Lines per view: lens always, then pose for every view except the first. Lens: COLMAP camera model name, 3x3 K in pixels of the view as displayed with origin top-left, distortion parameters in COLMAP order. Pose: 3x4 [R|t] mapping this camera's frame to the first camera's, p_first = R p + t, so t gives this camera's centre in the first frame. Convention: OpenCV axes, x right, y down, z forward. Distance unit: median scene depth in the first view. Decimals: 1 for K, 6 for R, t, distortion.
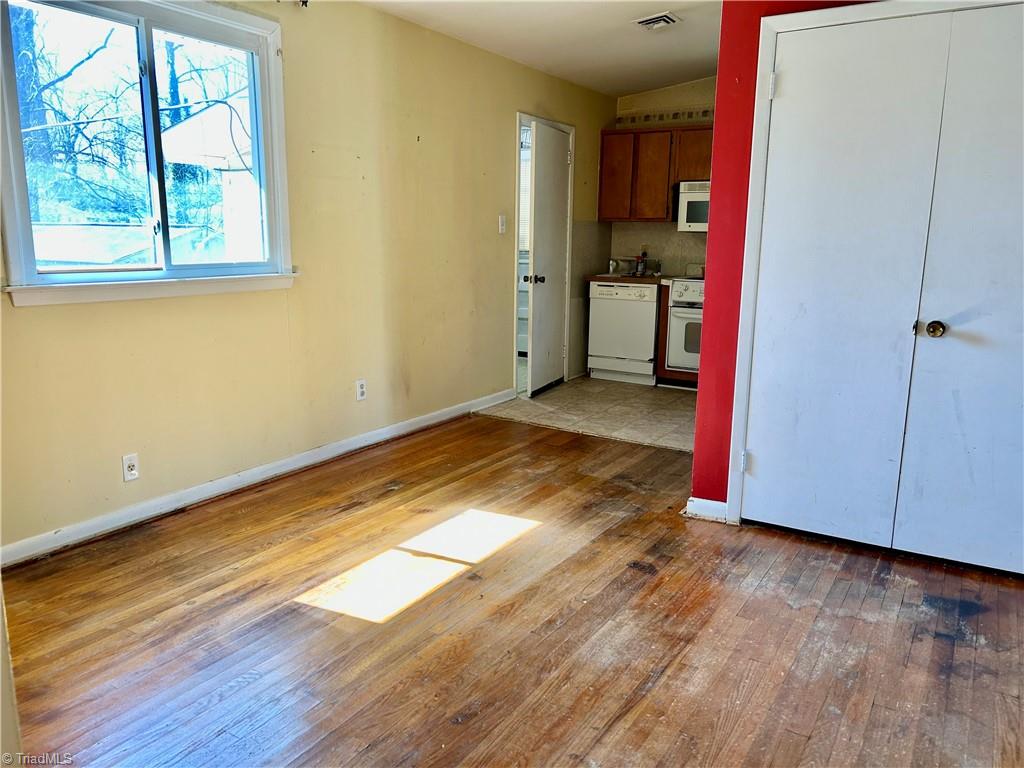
lens RADIAL K [[772.2, 0, 515.7], [0, 772.2, 386.4], [0, 0, 1]] dist [0.087310, -0.090360]
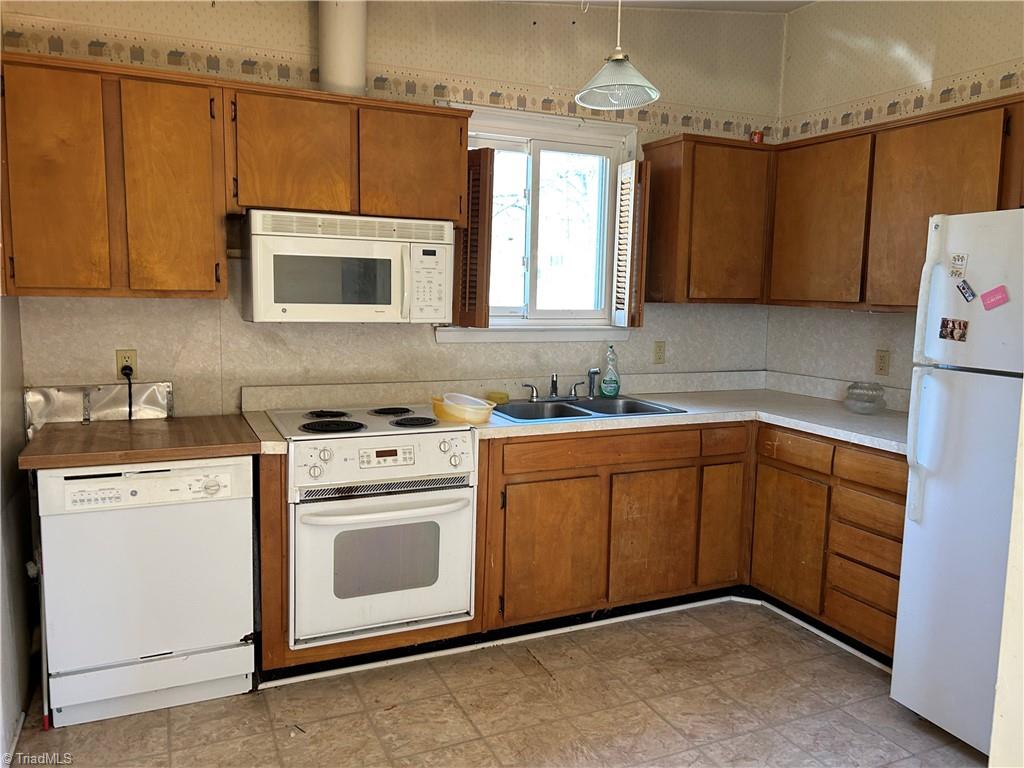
lens RADIAL K [[772.2, 0, 515.7], [0, 772.2, 386.4], [0, 0, 1]] dist [0.087310, -0.090360]
pose [[0.573383, -0.105283, 0.812495, -0.063742], [0.149728, 0.988473, 0.022422, -0.152584], [-0.805490, 0.108796, 0.582537, 0.636104]]
